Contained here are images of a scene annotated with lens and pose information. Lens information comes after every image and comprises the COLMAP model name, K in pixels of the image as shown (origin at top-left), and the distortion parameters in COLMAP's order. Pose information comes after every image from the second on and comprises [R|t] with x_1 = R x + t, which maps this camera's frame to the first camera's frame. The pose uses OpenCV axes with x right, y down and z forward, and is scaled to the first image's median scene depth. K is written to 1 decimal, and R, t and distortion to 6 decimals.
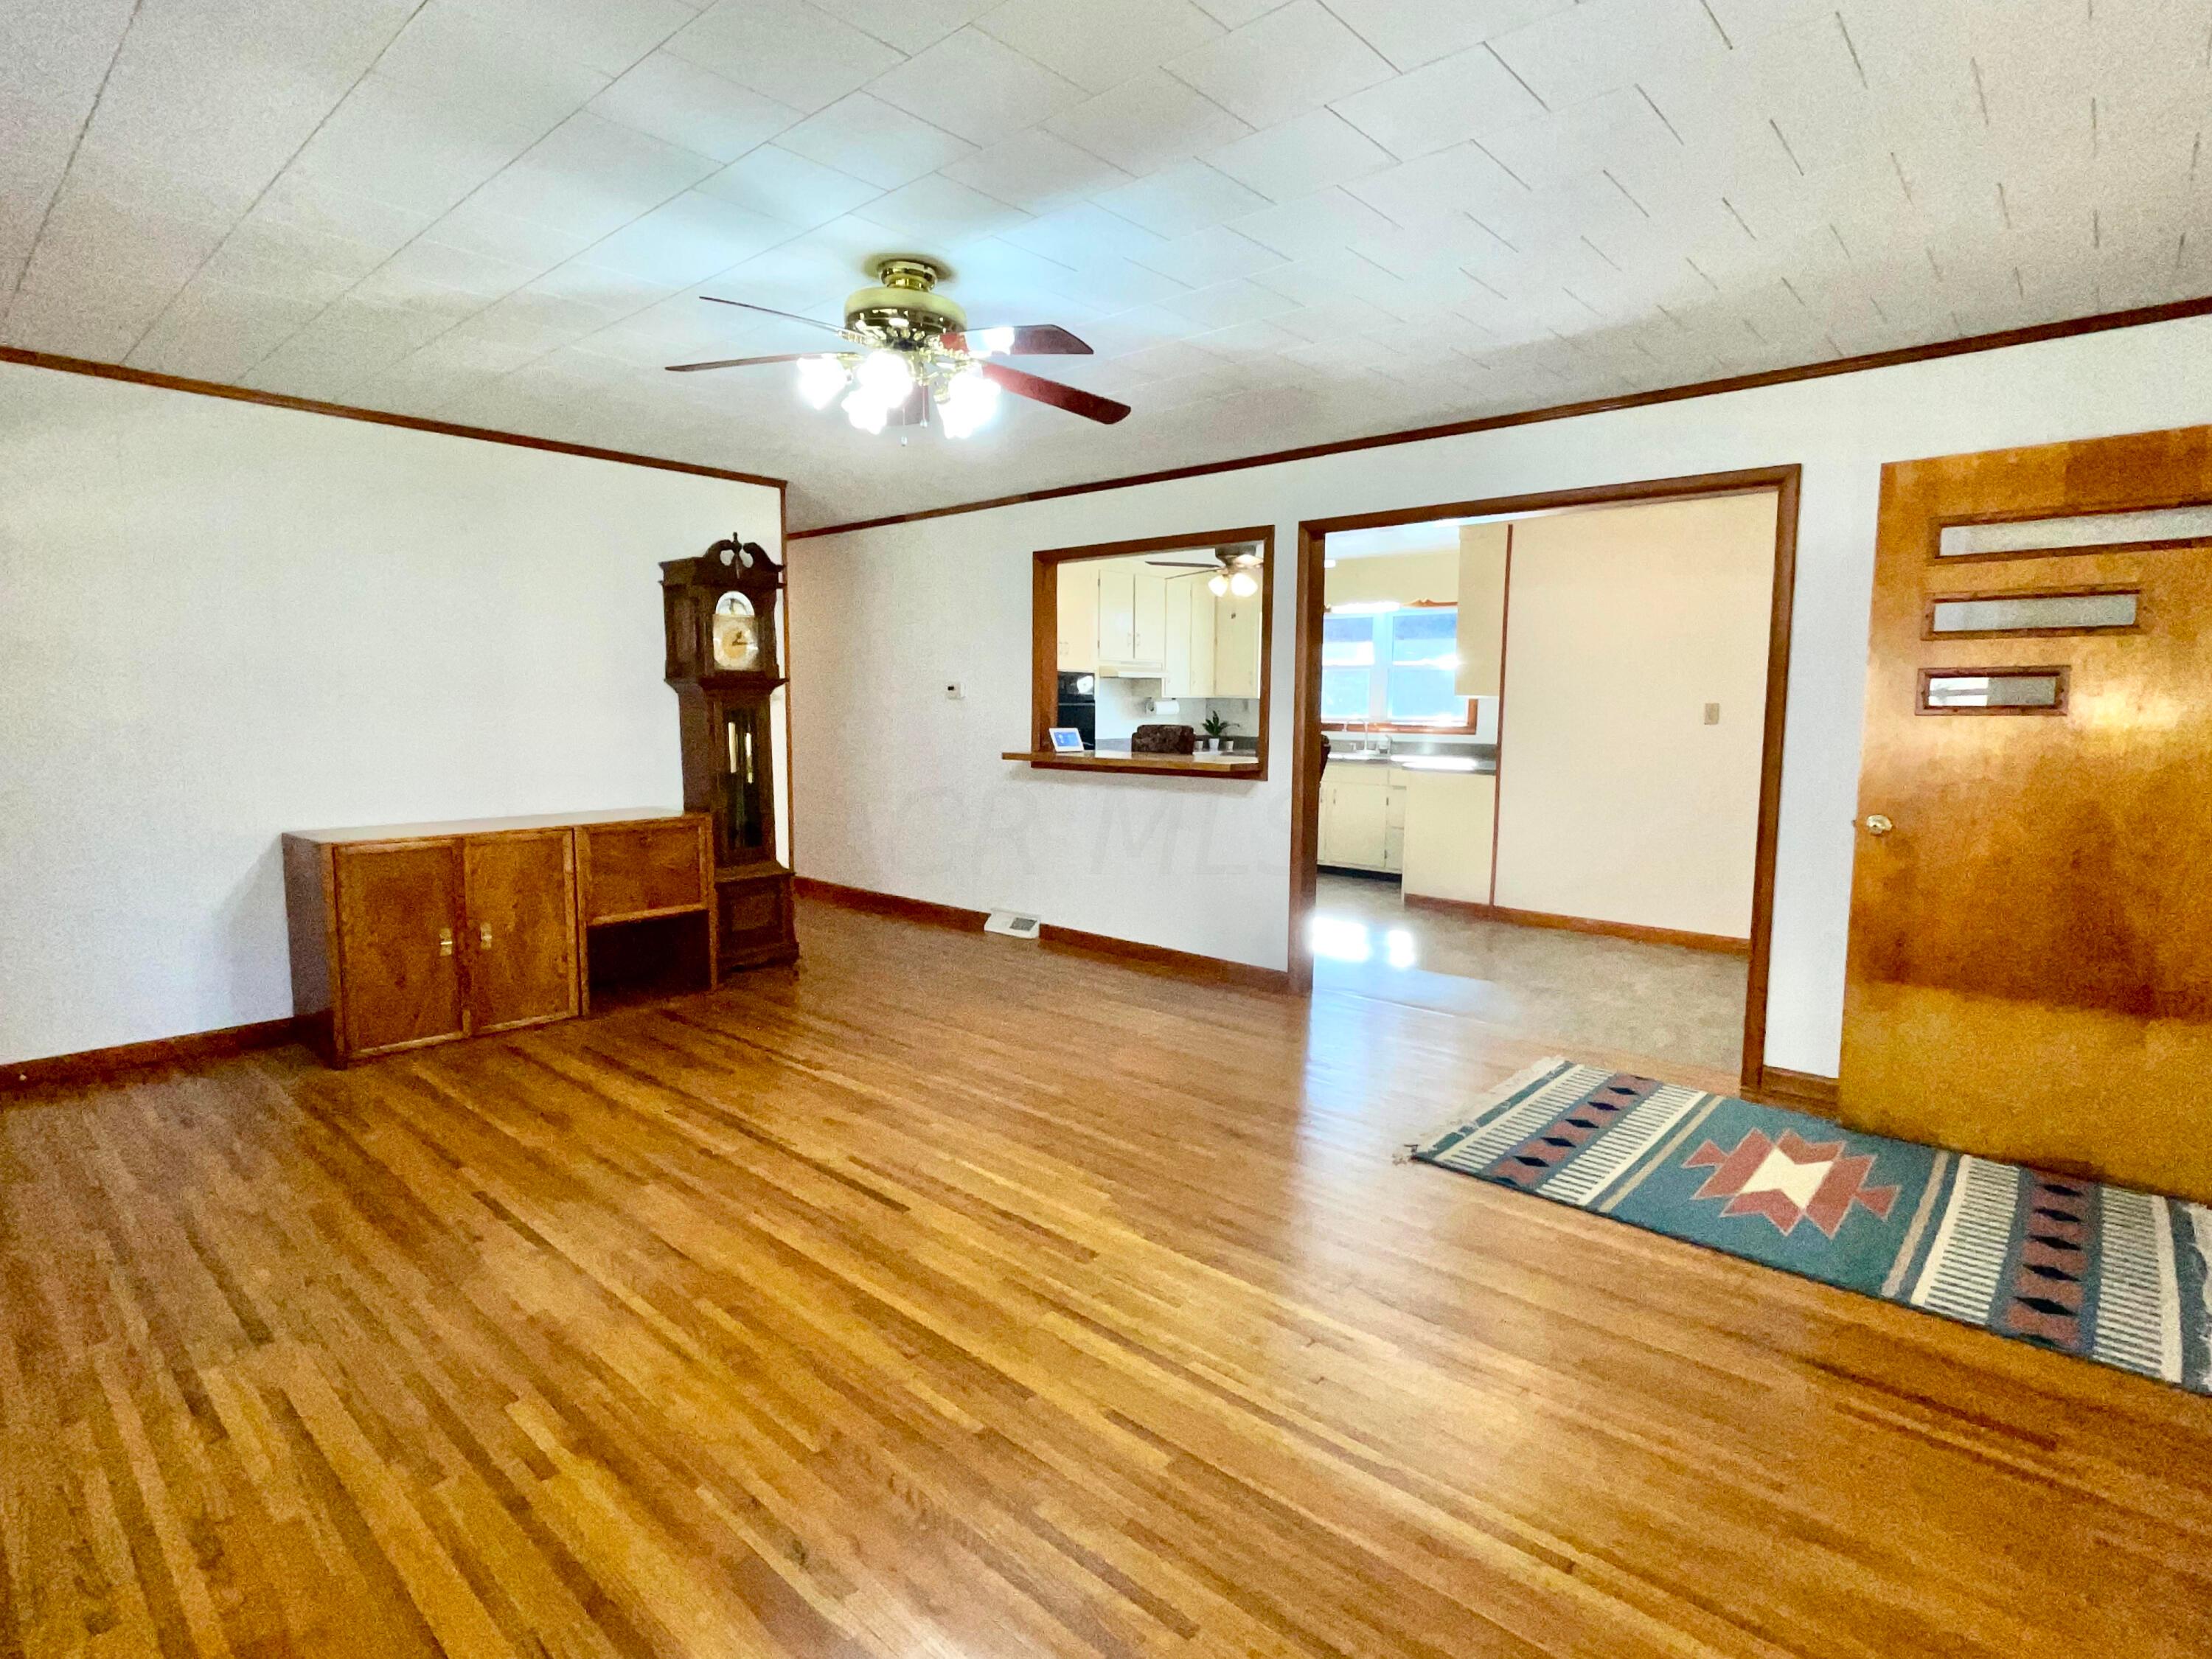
lens RADIAL K [[1160.6, 0, 1109.5], [0, 1160.6, 829.8], [0, 0, 1]] dist [-0.003168, 0.003837]
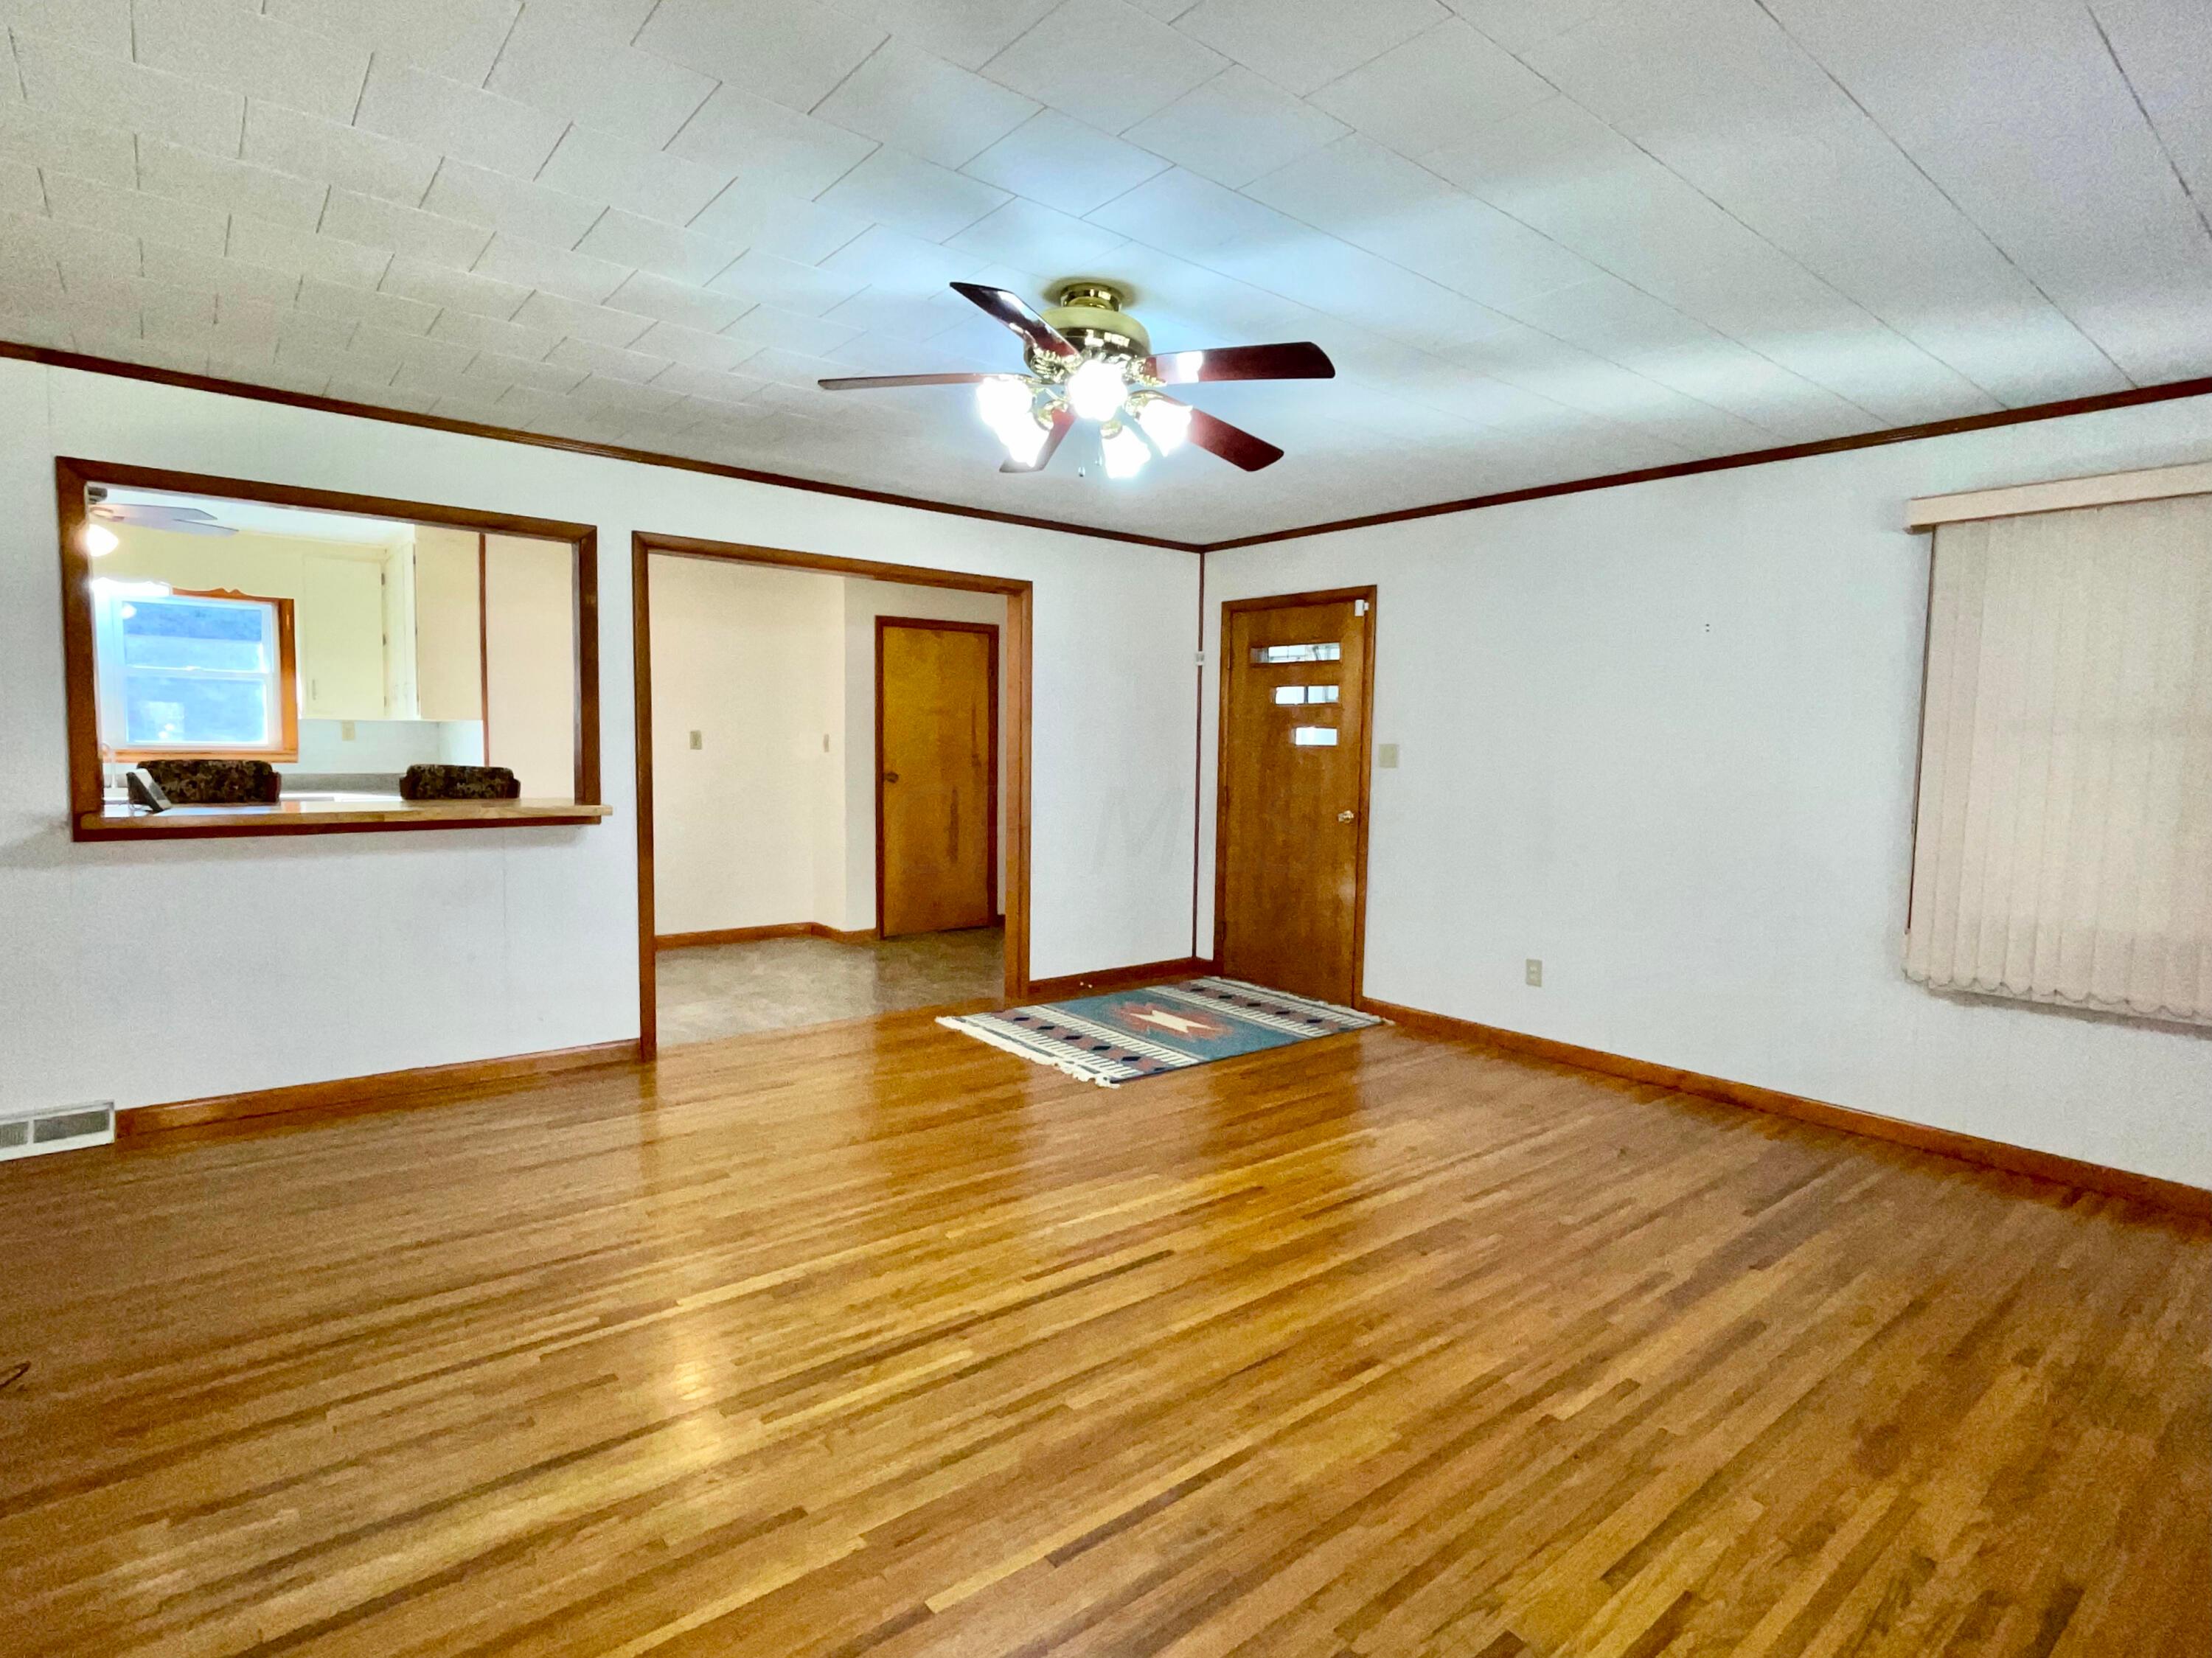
lens RADIAL K [[1160.5, 0, 1110.1], [0, 1160.5, 842.8], [0, 0, 1]] dist [-0.003168, 0.003837]
pose [[0.132903, -0.094251, 0.986638, -1.158719], [0.089766, 0.992522, 0.082721, -0.115815], [-0.987056, 0.077573, 0.140370, 0.891385]]
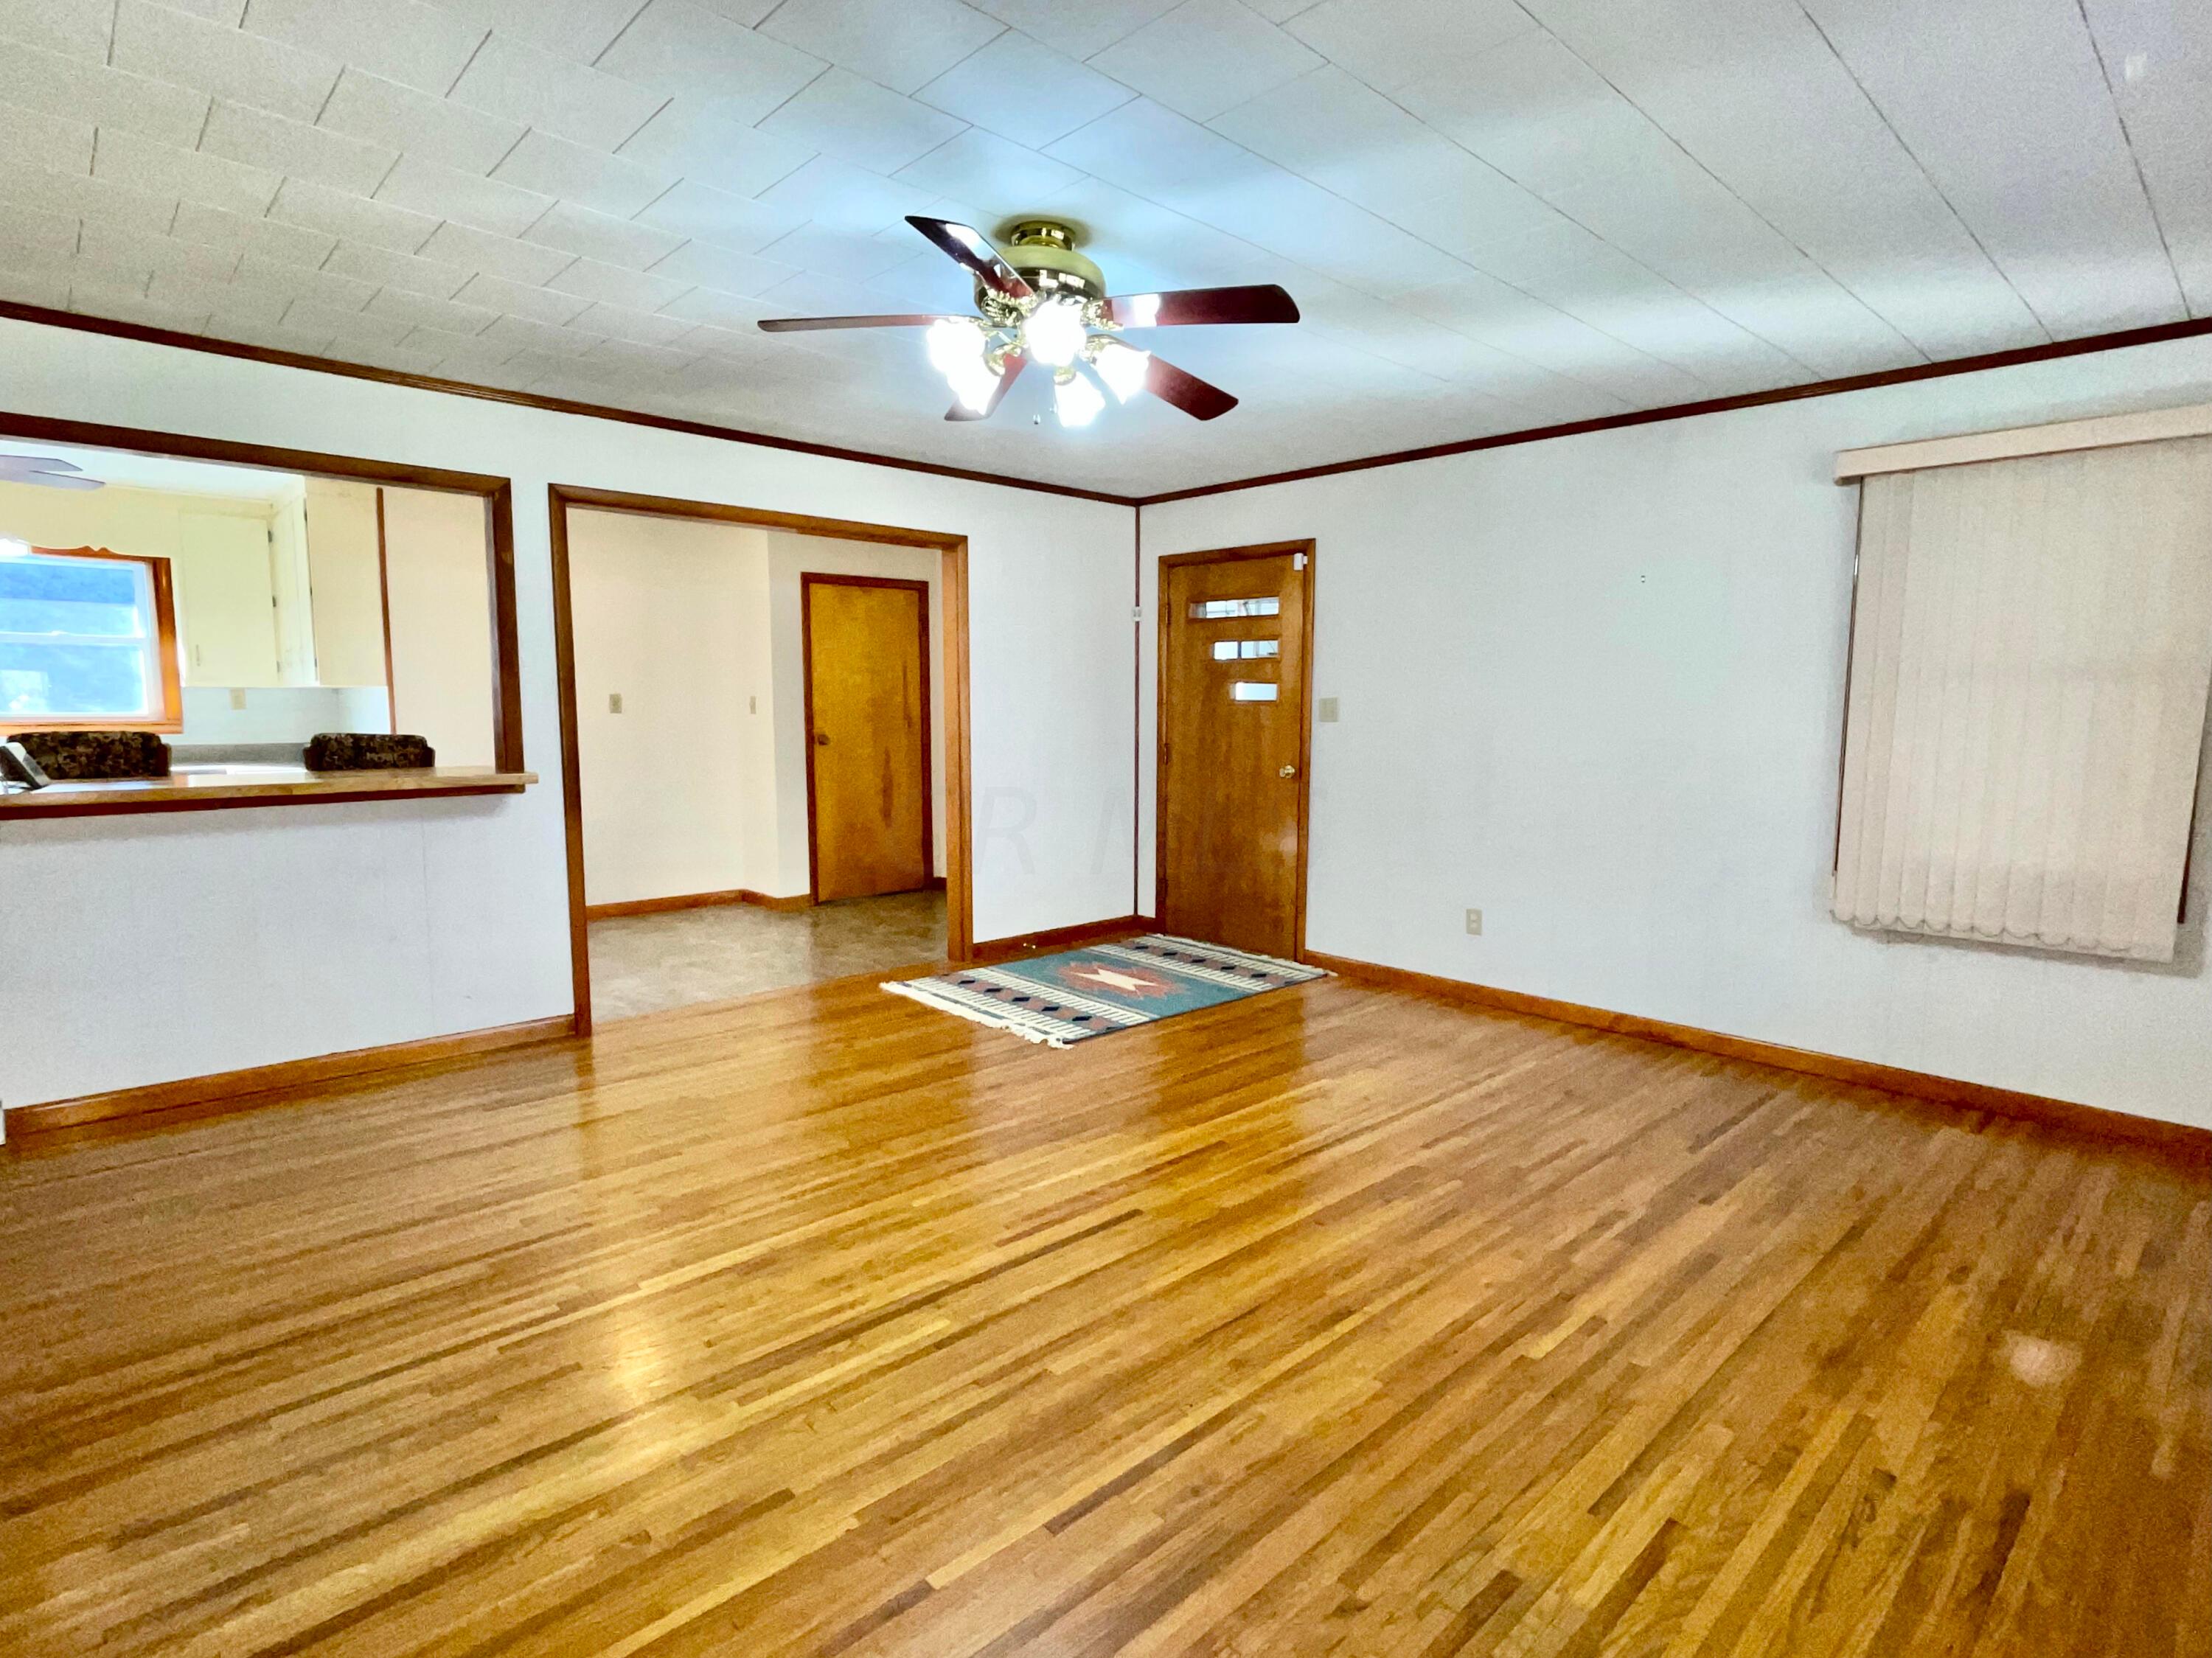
lens RADIAL K [[1160.5, 0, 1110.2], [0, 1160.5, 837.2], [0, 0, 1]] dist [-0.003168, 0.003837]
pose [[0.062647, -0.126208, 0.990024, -1.145546], [0.102654, 0.987526, 0.119394, -0.117259], [-0.992742, 0.094150, 0.074821, 0.928227]]
